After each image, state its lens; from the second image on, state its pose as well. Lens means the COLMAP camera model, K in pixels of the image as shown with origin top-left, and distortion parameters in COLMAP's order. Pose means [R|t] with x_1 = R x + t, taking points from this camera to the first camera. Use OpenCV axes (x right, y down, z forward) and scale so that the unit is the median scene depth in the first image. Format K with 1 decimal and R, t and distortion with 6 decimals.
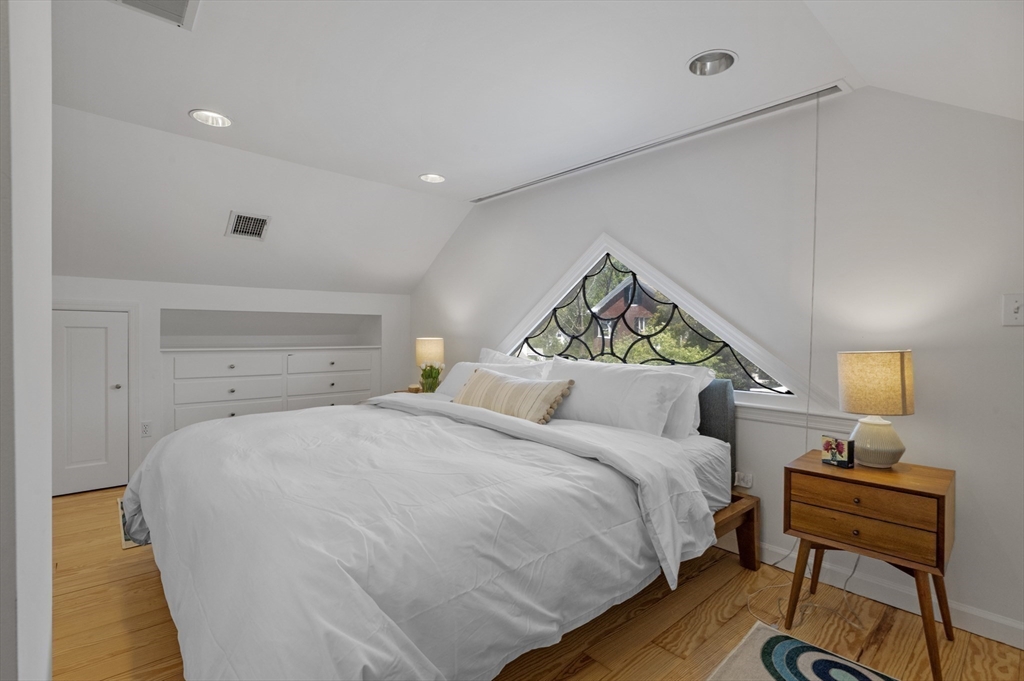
lens RADIAL K [[485.6, 0, 512.0], [0, 485.6, 340.5], [0, 0, 1]] dist [-0.002196, -0.000448]
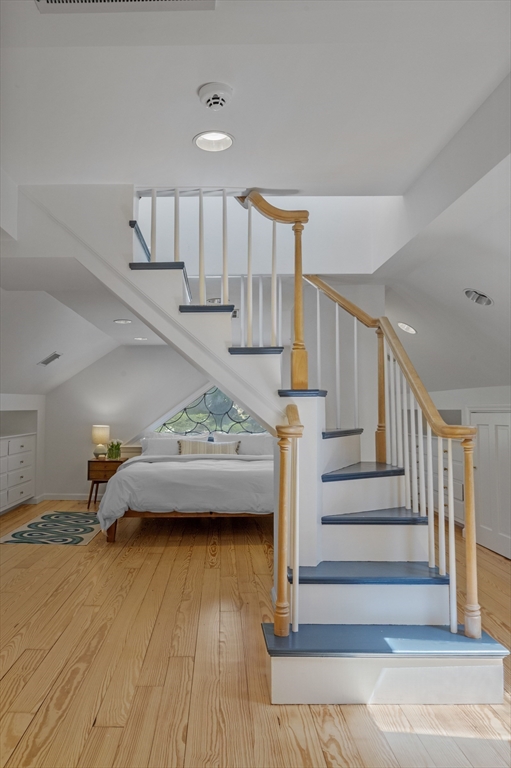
lens RADIAL K [[535.6, 0, 203.6], [0, 535.6, 386.7], [0, 0, 1]] dist [-0.003712, -0.004143]
pose [[0.693226, 0.018987, 0.720470, -1.800884], [0.019718, 0.998779, -0.045293, -0.069199], [-0.720450, 0.045605, 0.692006, -0.707146]]
